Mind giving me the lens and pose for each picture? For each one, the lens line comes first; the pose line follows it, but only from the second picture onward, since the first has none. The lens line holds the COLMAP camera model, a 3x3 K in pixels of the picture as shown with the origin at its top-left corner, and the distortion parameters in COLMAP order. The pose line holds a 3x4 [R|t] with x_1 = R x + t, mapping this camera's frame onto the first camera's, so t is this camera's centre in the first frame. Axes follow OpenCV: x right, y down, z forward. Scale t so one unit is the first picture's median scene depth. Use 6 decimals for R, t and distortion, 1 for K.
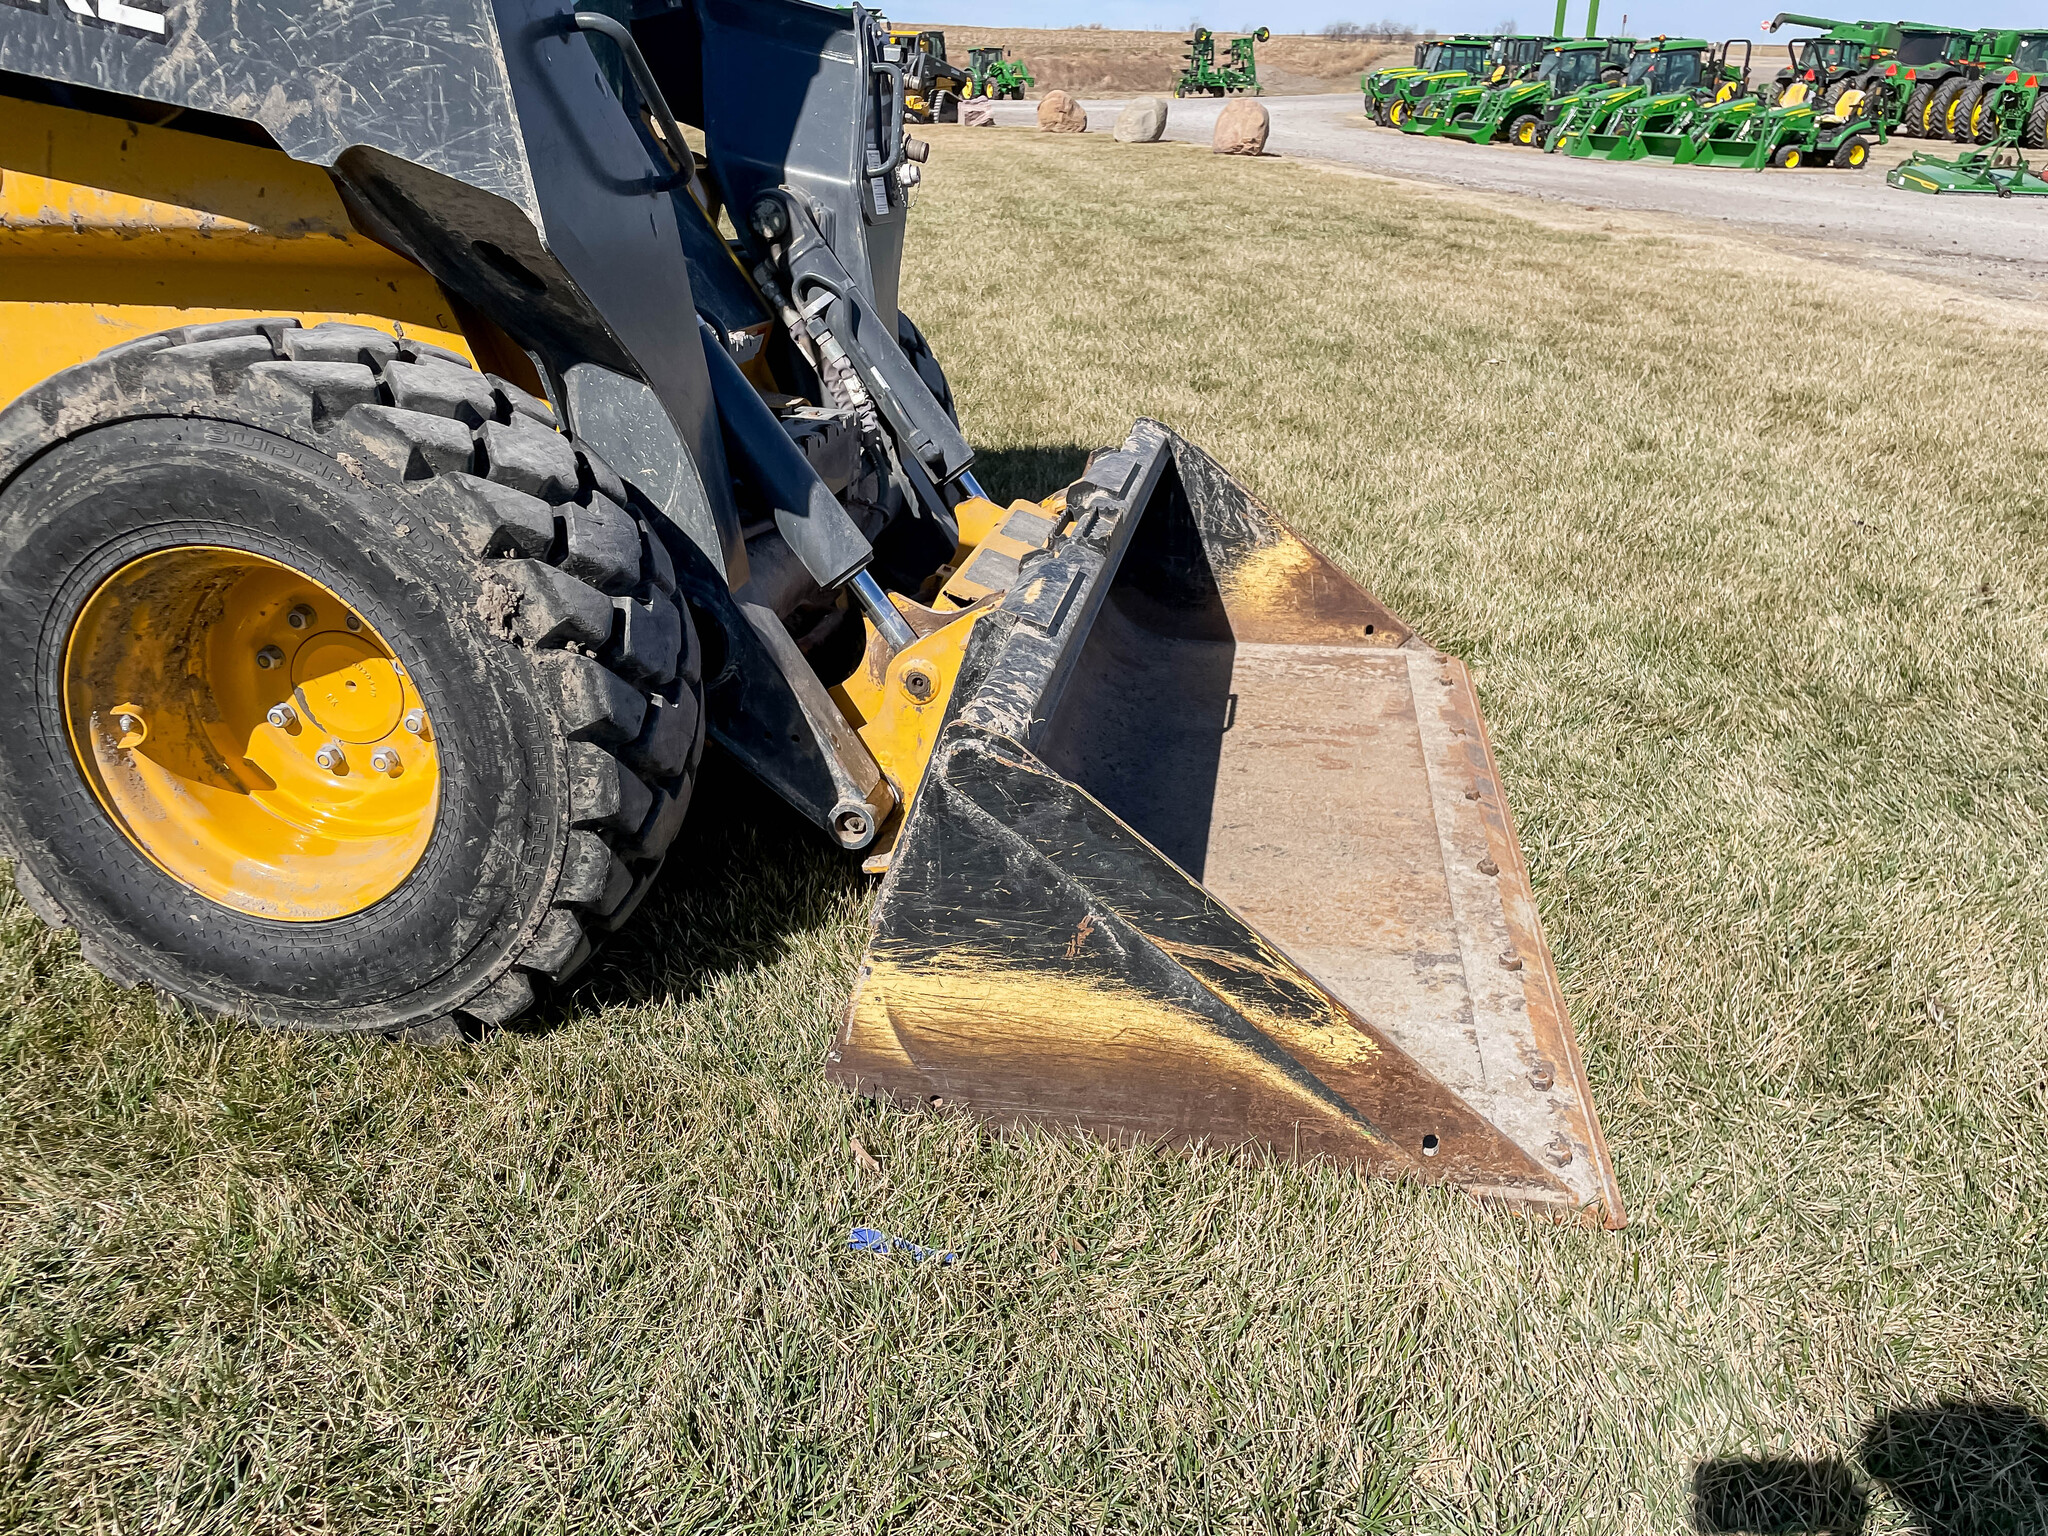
lens RADIAL K [[1542.4, 0, 1026.1], [0, 1542.4, 756.8], [0, 0, 1]] dist [0.090234, -0.112730]
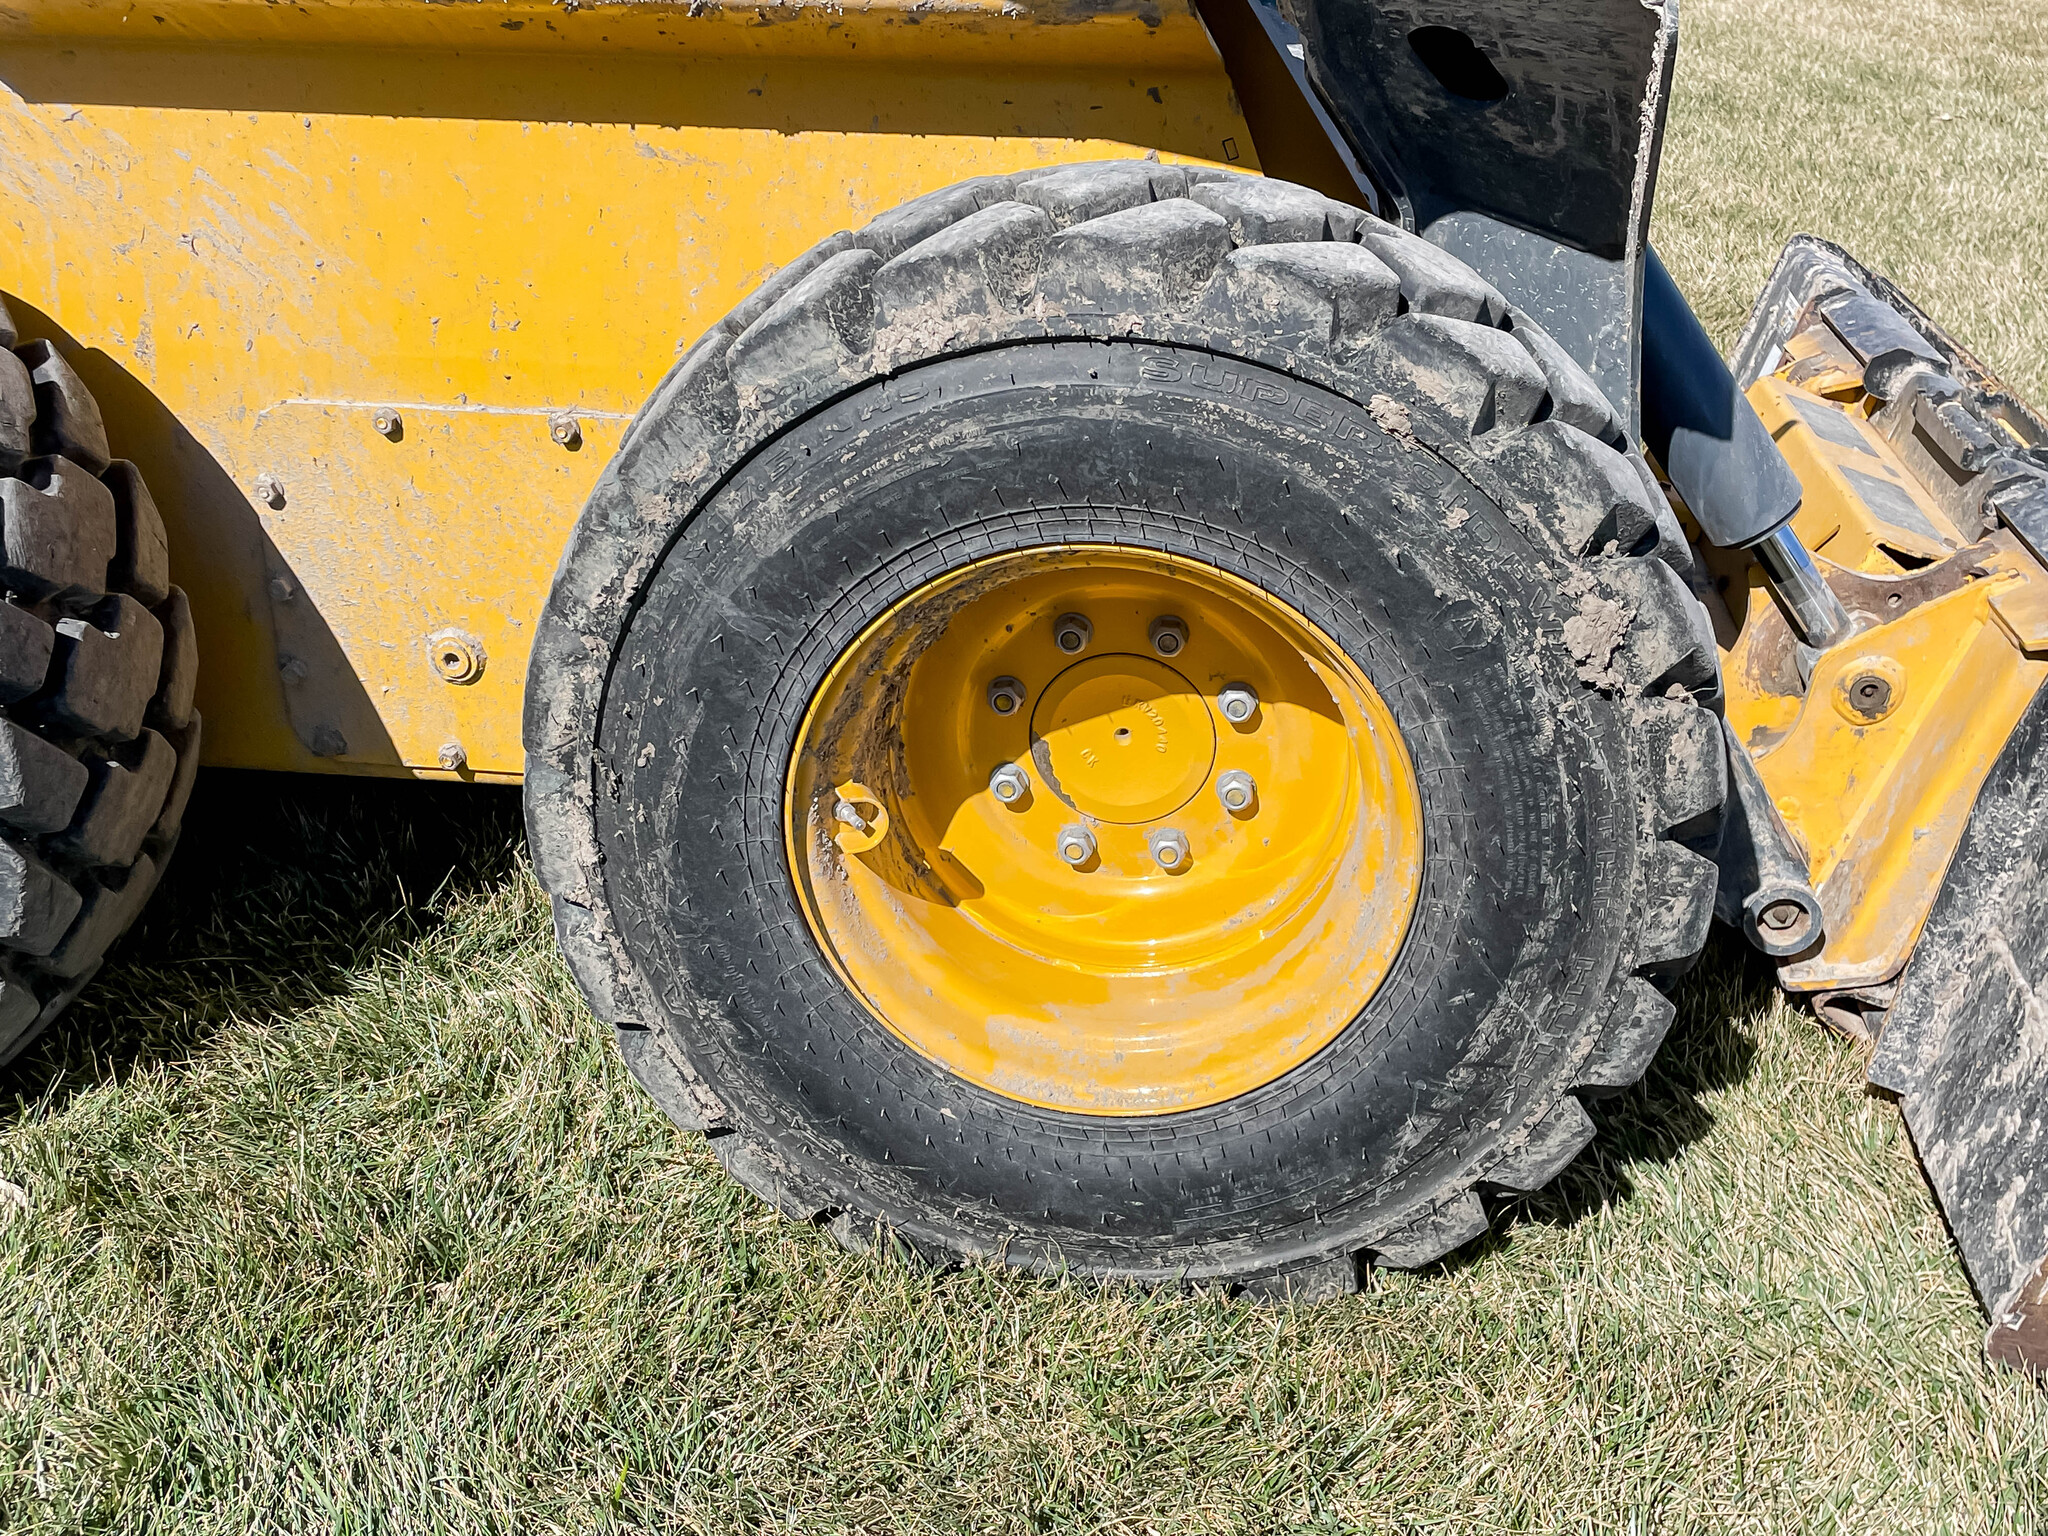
lens RADIAL K [[2131.9, 0, 1040.9], [0, 2131.9, 768.2], [0, 0, 1]] dist [0.130064, -0.171484]
pose [[0.998892, -0.023207, 0.040932, -0.562748], [0.021122, 0.998493, 0.050644, -0.086592], [-0.042046, -0.049724, 0.997878, 0.146138]]
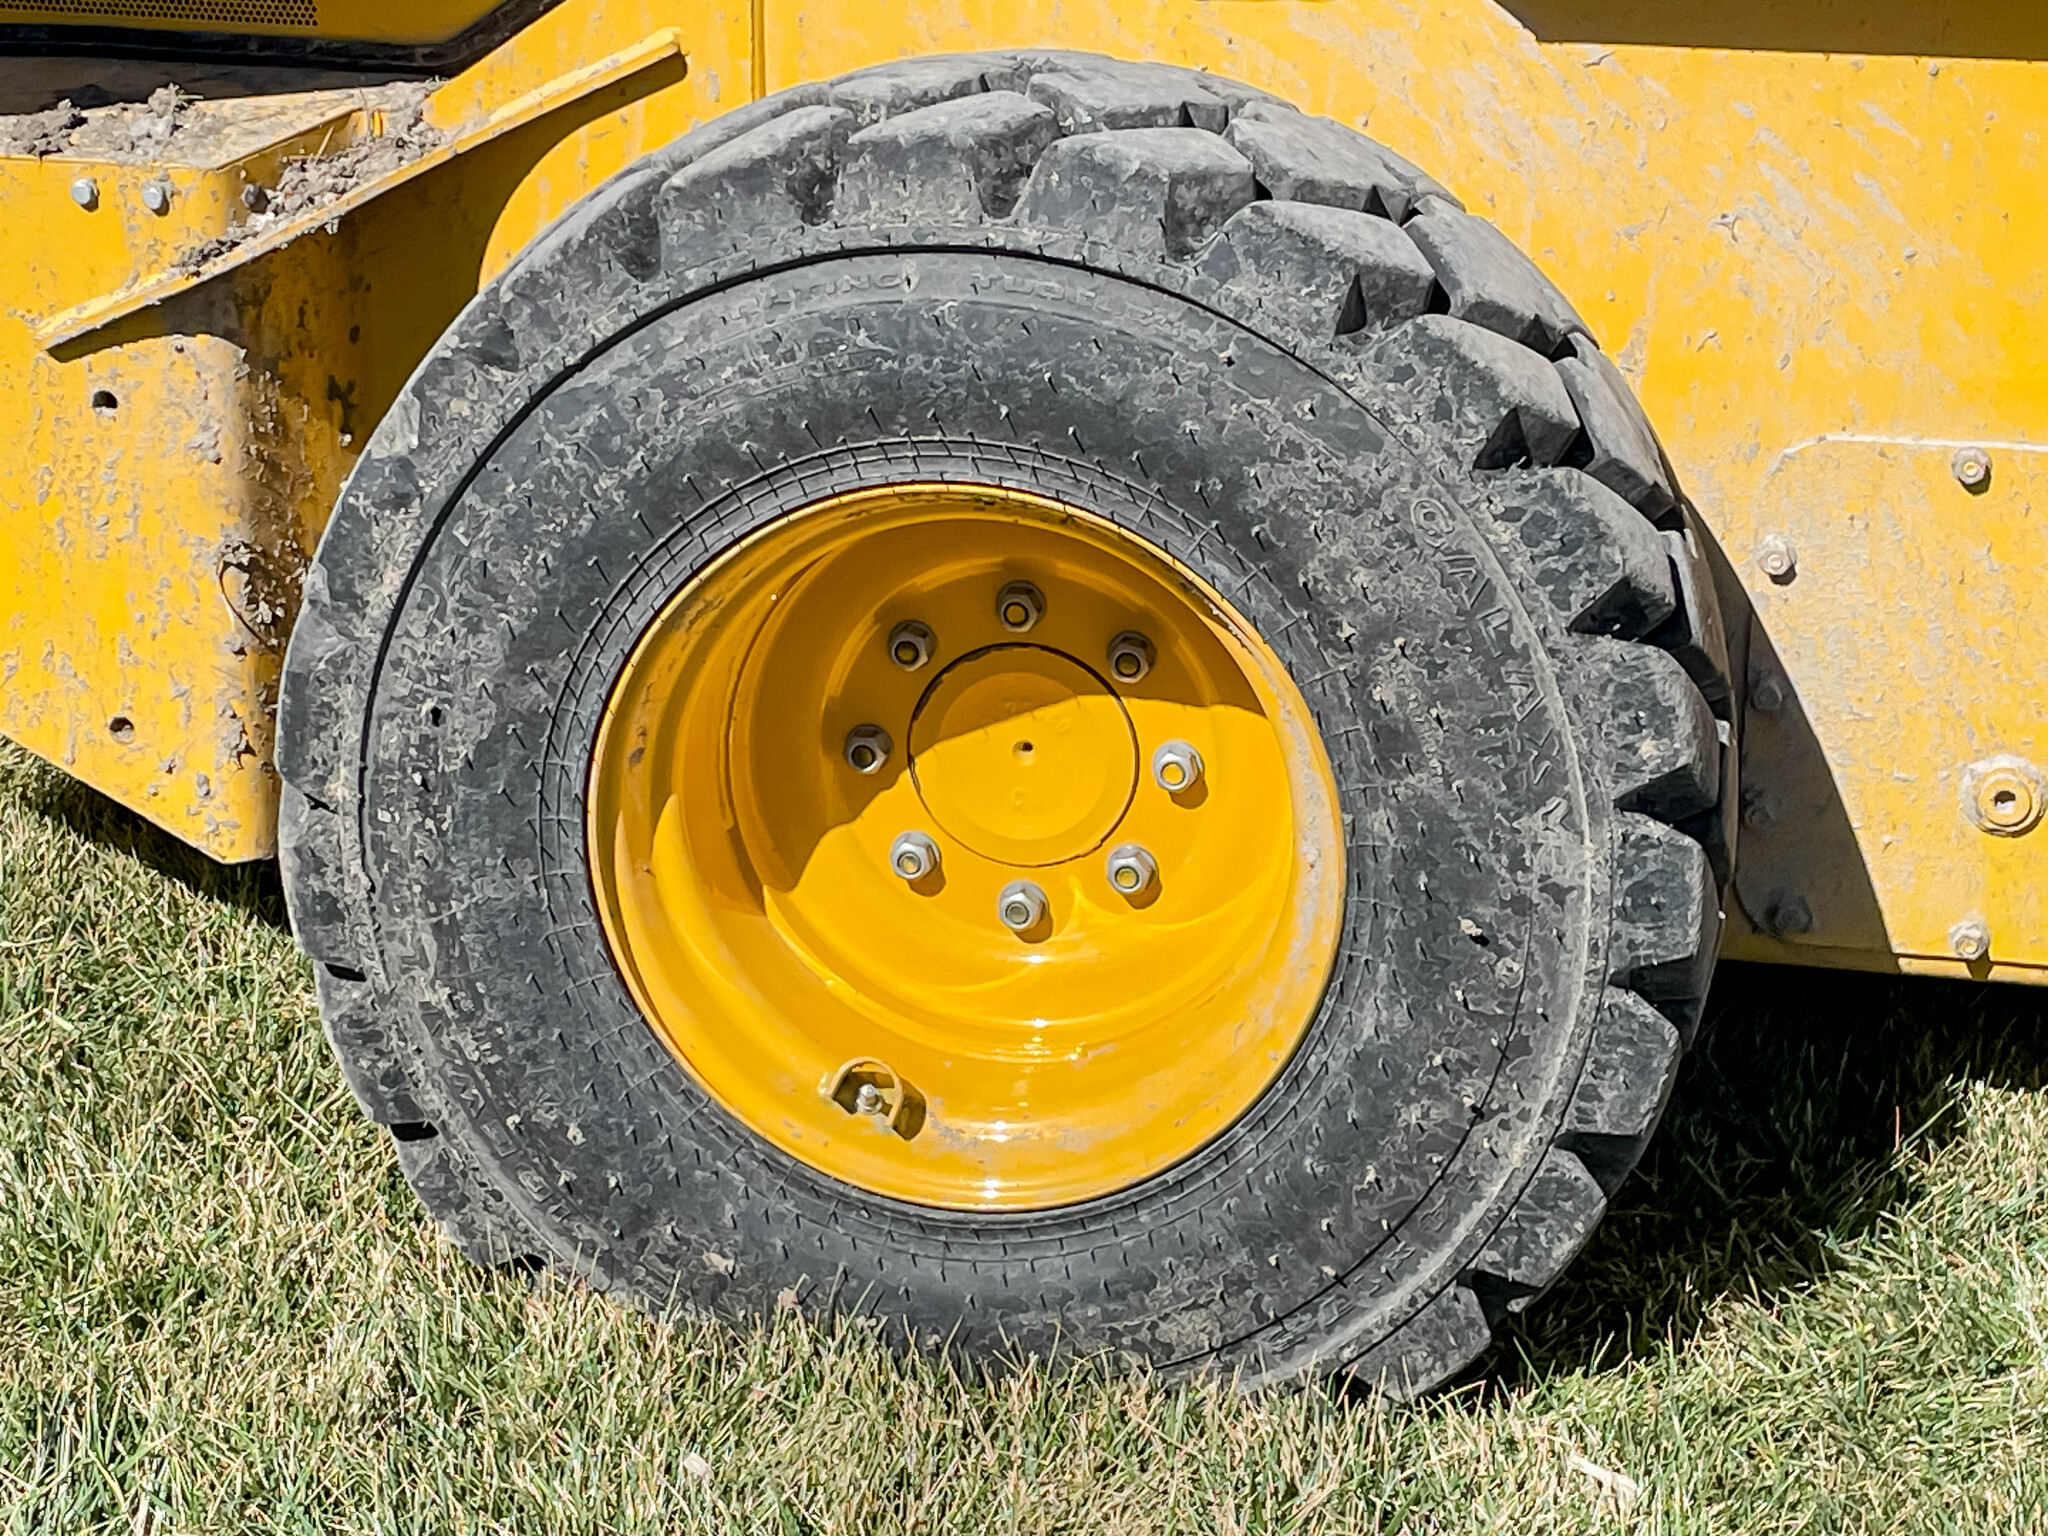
lens RADIAL K [[4436.1, 0, 1024.0], [0, 4436.1, 768.0], [0, 0, 1]] dist [0.035282, 0.022600]
pose [[0.999366, 0.005967, -0.035097, -1.132867], [-0.007706, 0.998739, -0.049604, -0.019246], [0.034757, 0.049843, 0.998152, -0.384286]]
